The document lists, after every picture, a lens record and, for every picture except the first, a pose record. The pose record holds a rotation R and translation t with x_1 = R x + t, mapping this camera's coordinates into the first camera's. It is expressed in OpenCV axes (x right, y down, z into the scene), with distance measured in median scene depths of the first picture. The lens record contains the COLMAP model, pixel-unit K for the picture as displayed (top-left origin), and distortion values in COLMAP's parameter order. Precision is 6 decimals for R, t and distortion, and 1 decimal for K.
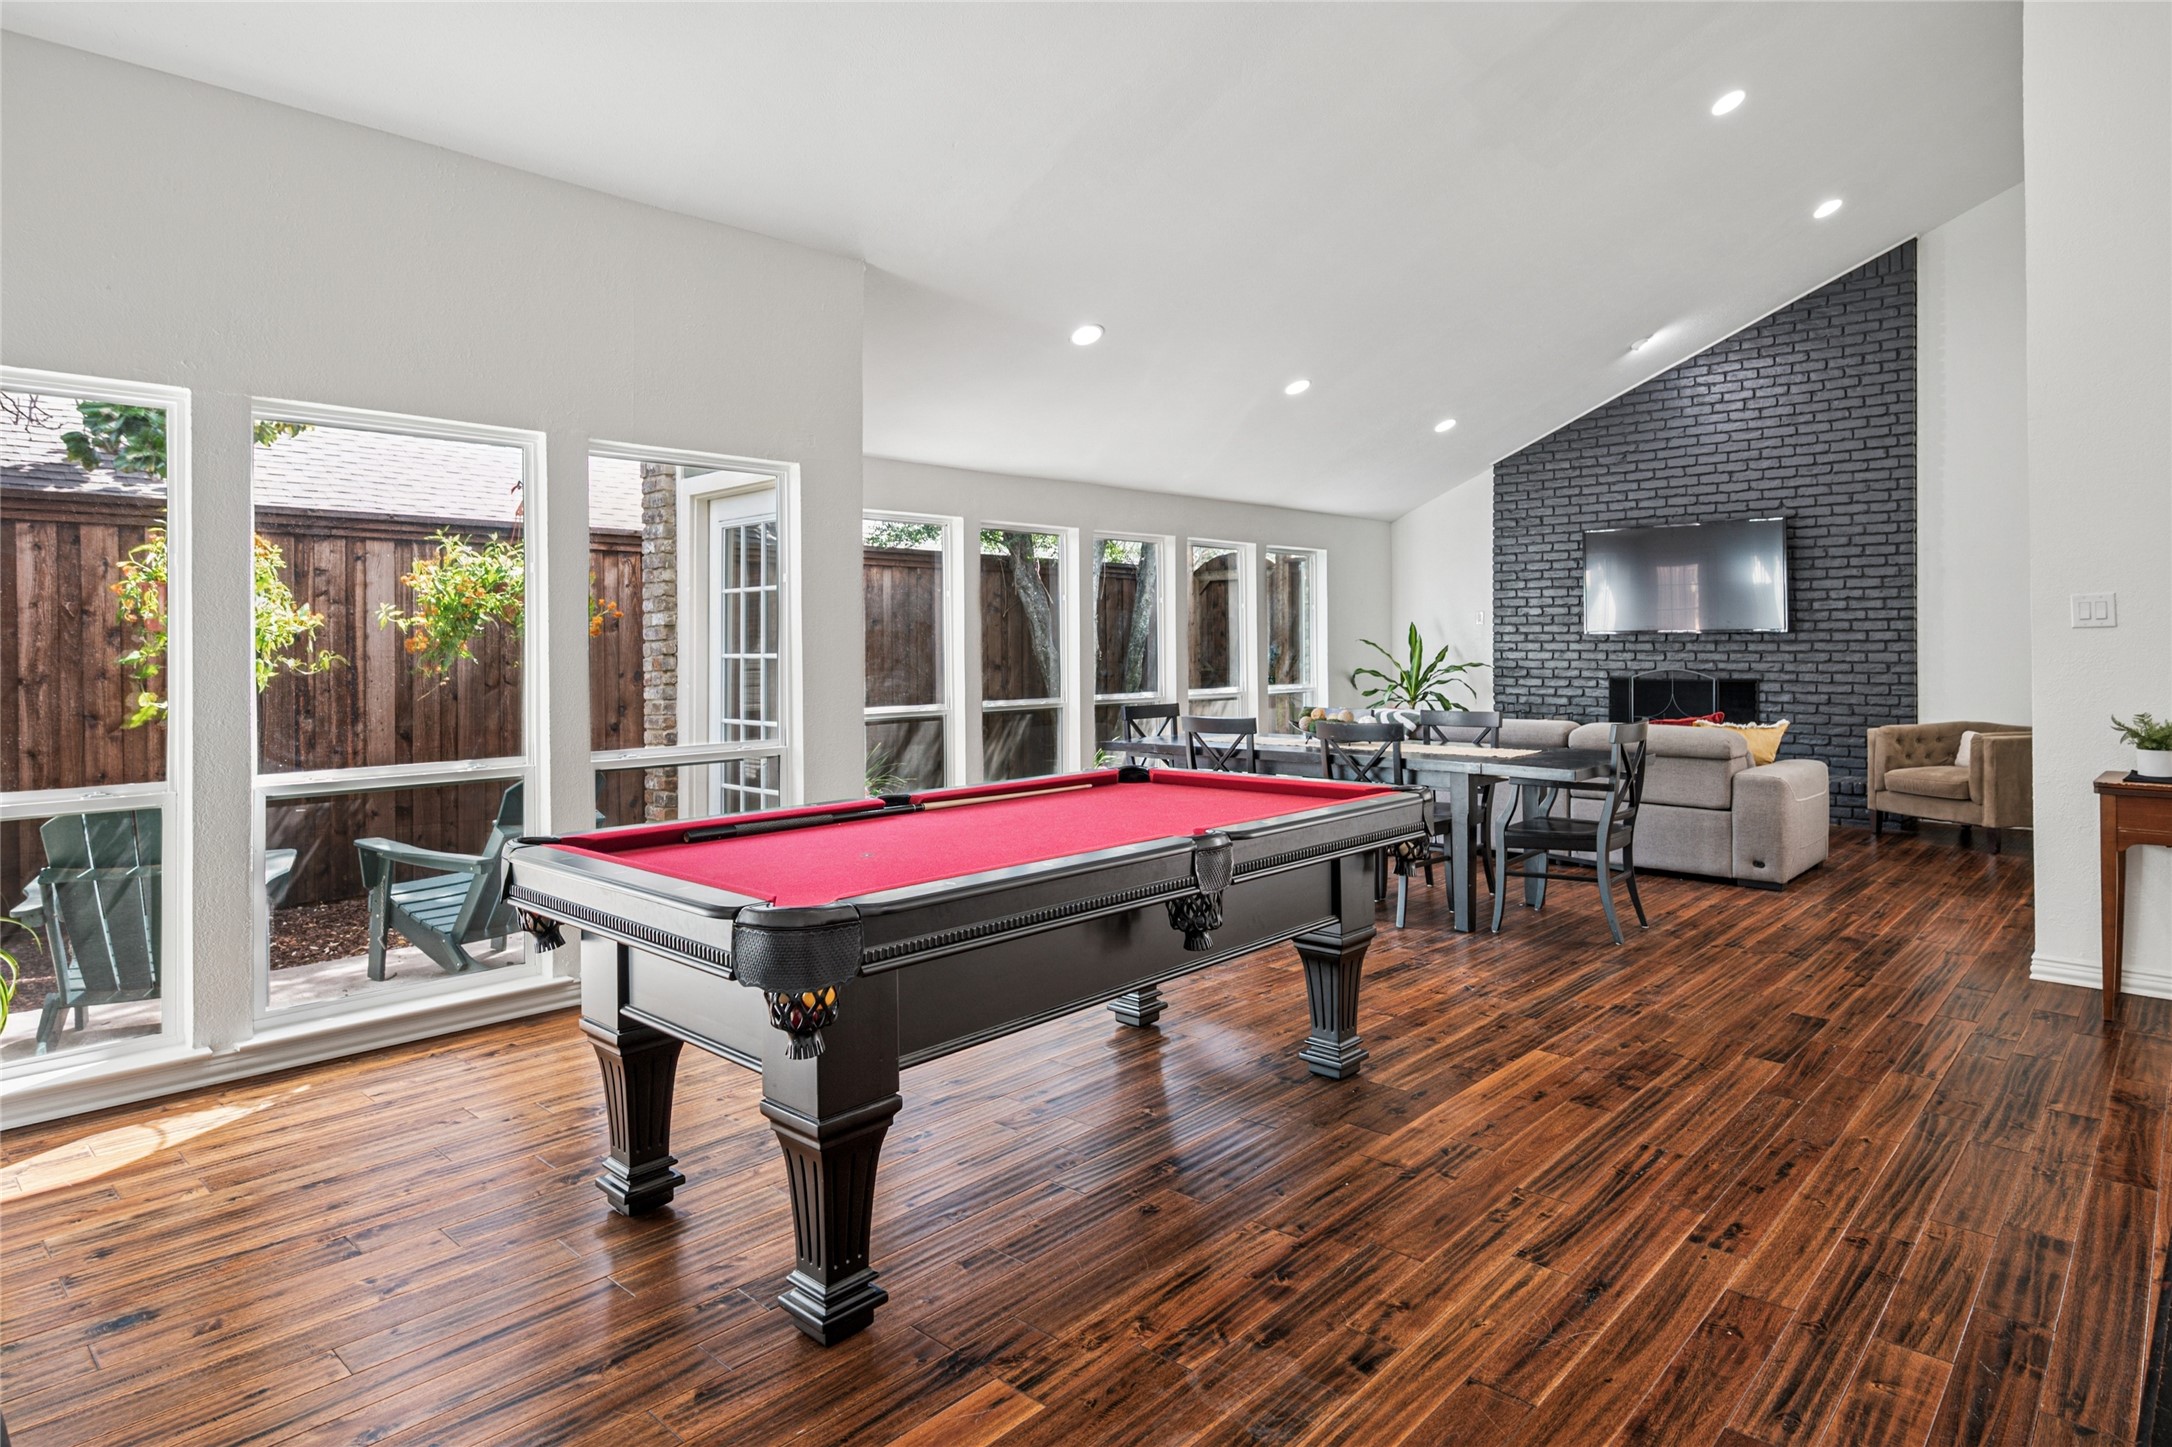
lens RADIAL K [[1194.6, 0, 1087.1], [0, 1194.6, 643.5], [0, 0, 1]] dist [-0.000302, -0.000454]
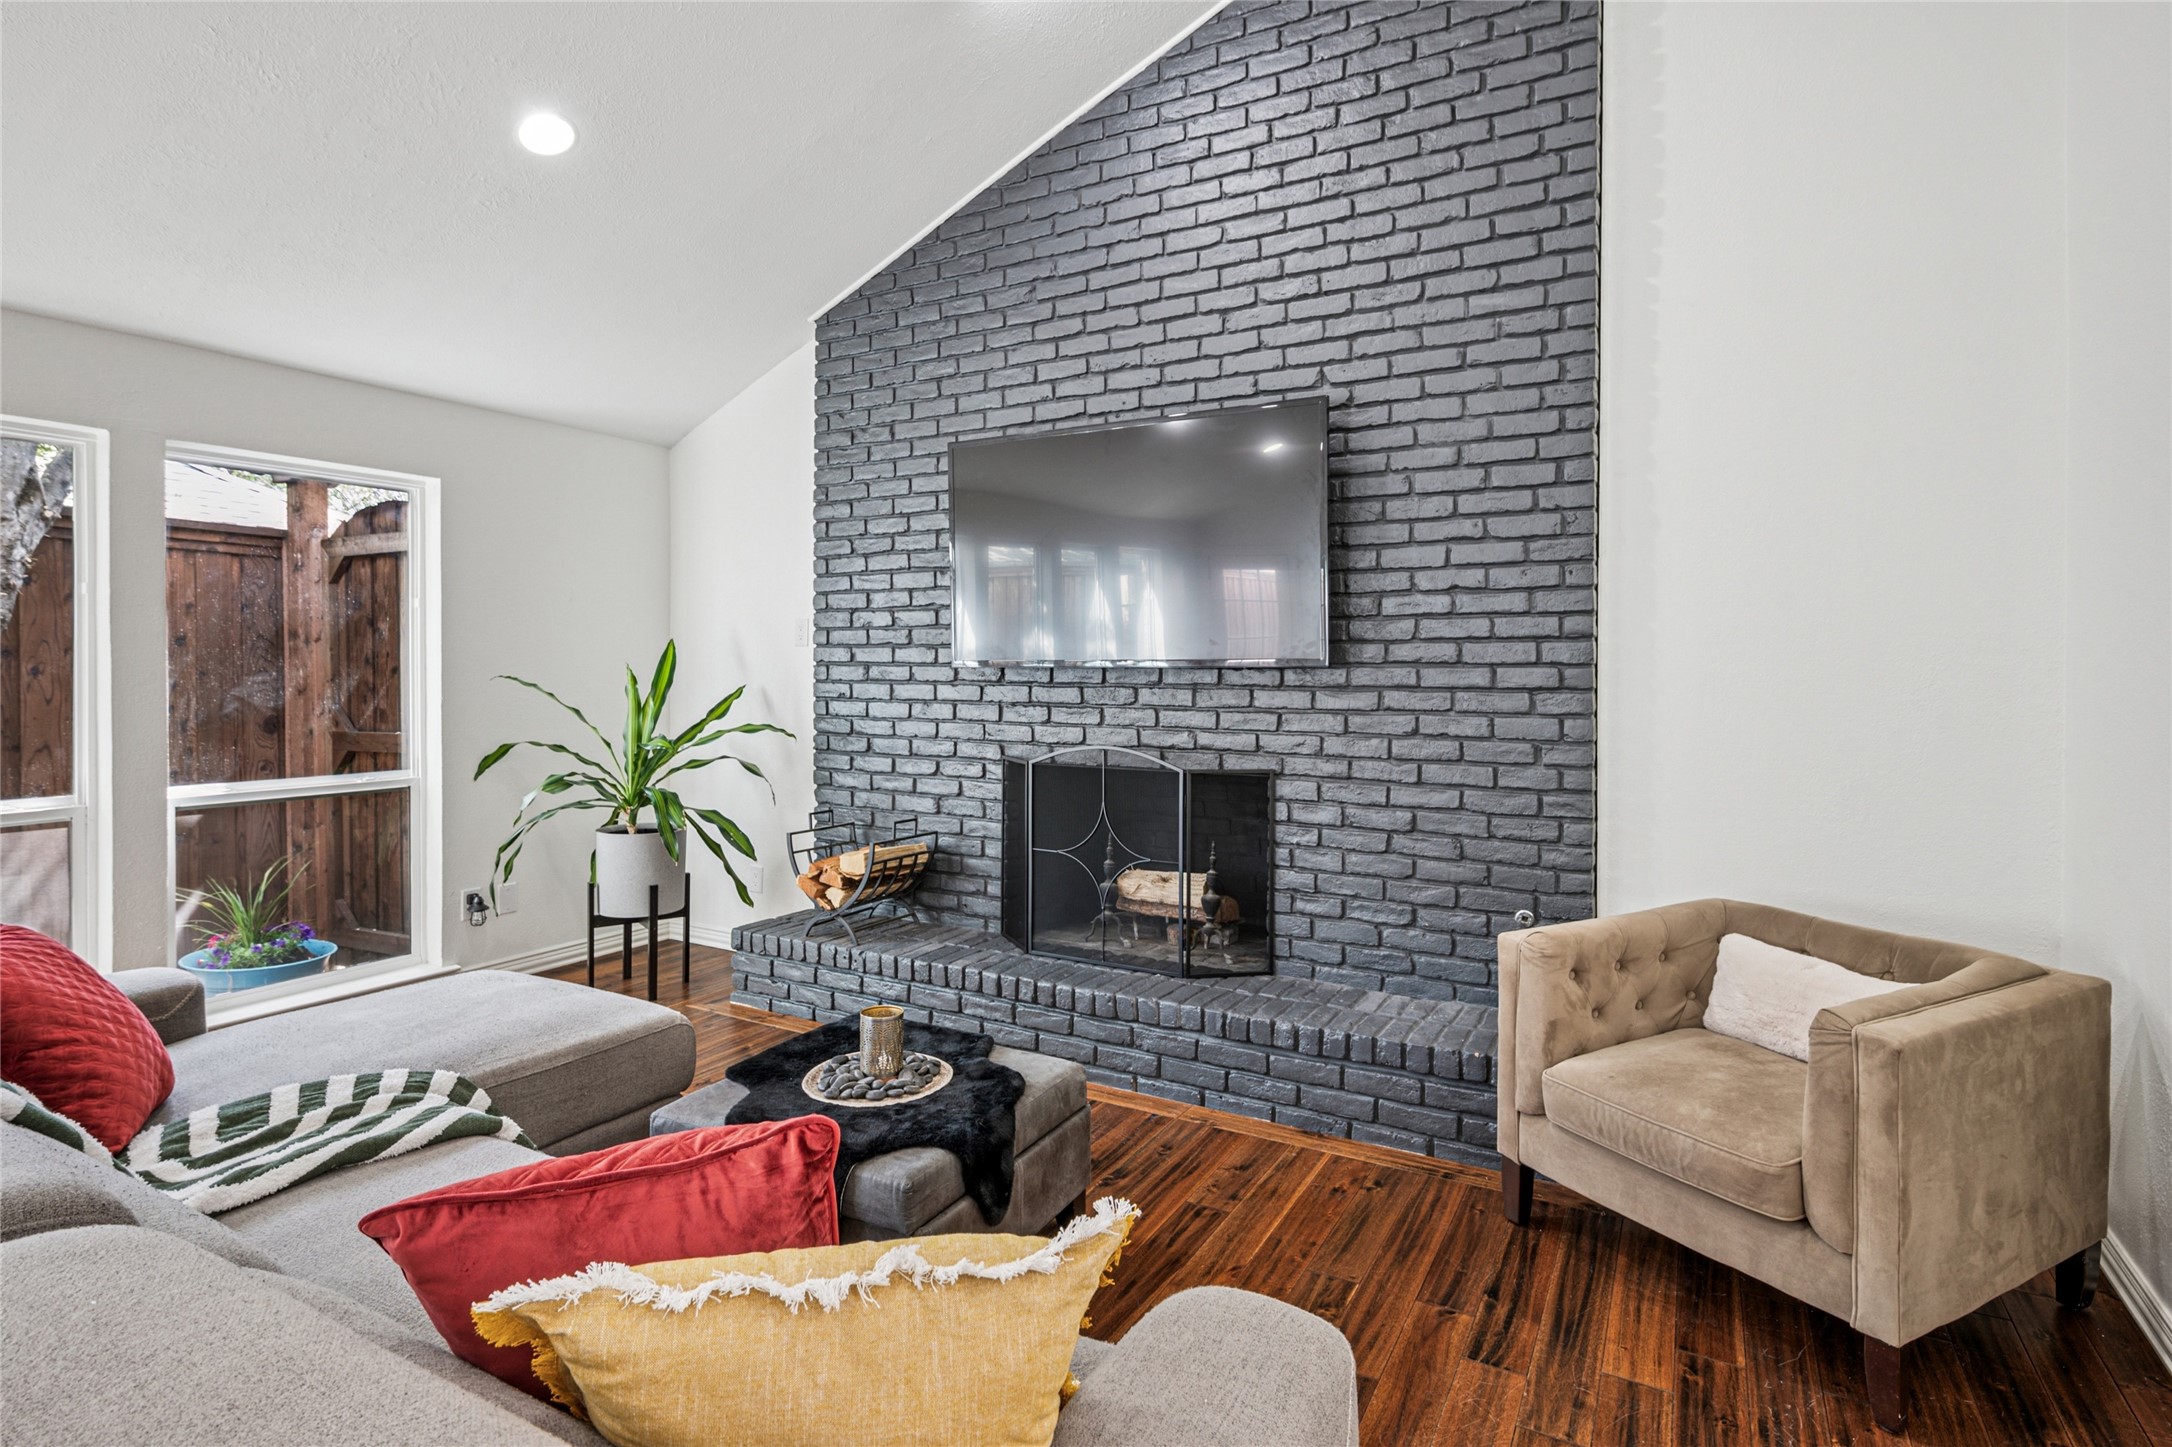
lens RADIAL K [[1082.8, 0, 1089.4], [0, 1082.8, 675.7], [0, 0, 1]] dist [0.001120, 0.000463]
pose [[0.970458, 0.003889, 0.241238, 0.402457], [-0.005554, 0.999965, 0.006220, -0.008064], [-0.241205, -0.007376, 0.970446, 0.632030]]
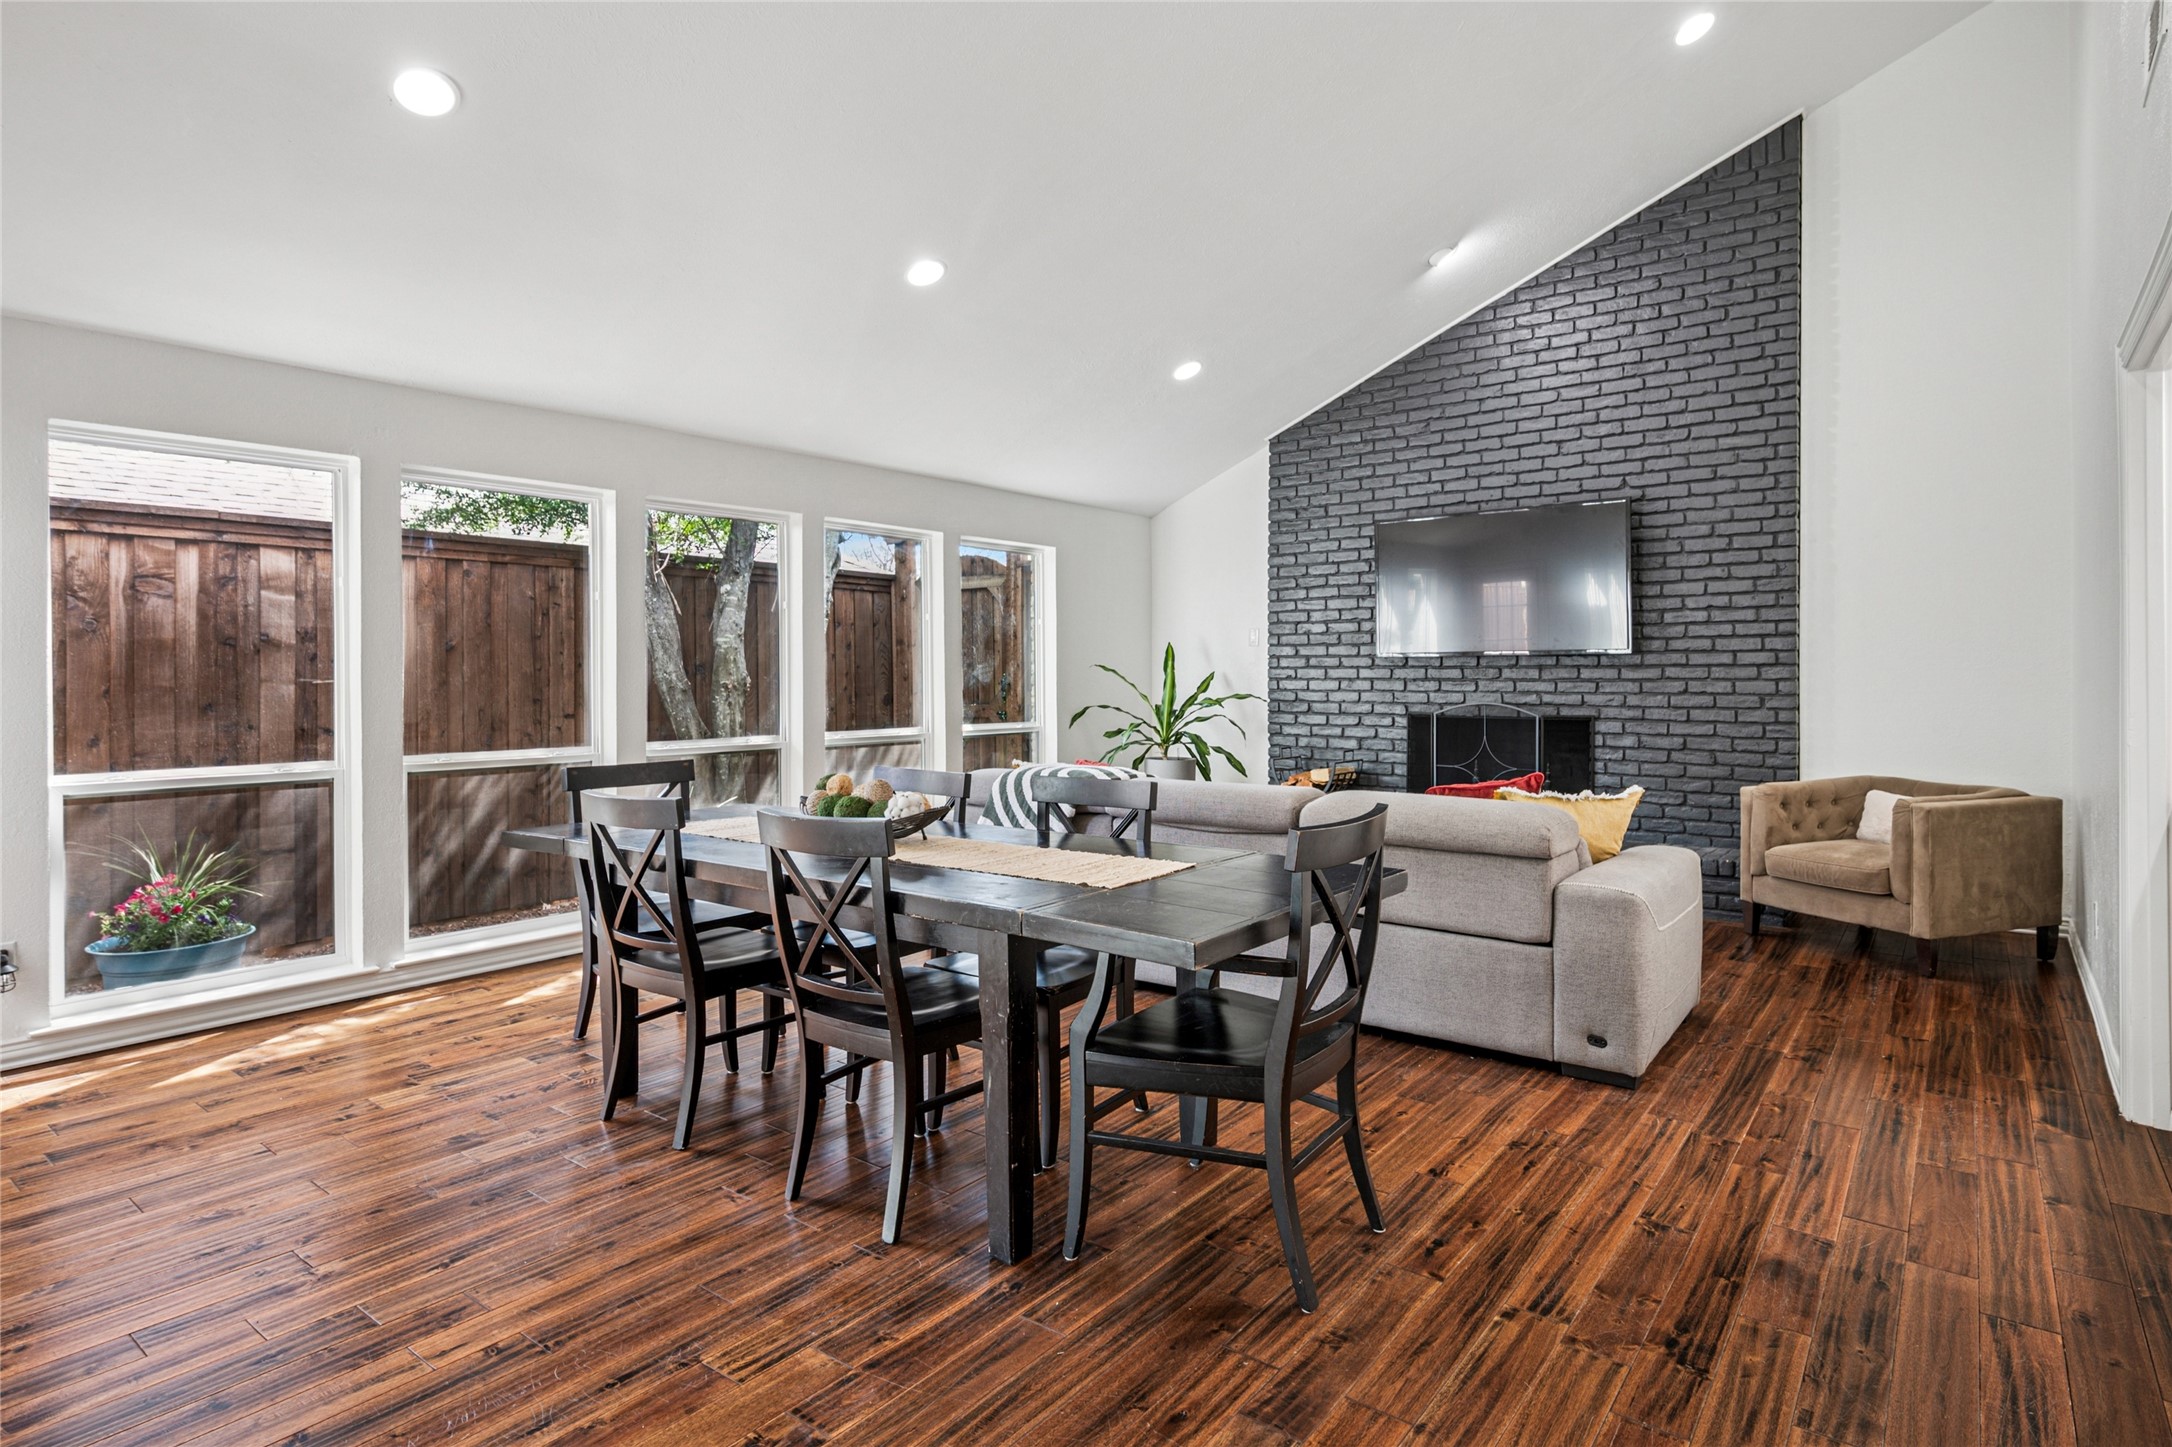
lens RADIAL K [[1125.9, 0, 1087.7], [0, 1125.9, 683.1], [0, 0, 1]] dist [-0.000068, -0.000611]
pose [[0.995714, 0.000615, 0.092485, 0.181900], [-0.001185, 0.999981, 0.006115, 0.005074], [-0.092480, -0.006198, 0.995695, 0.328583]]
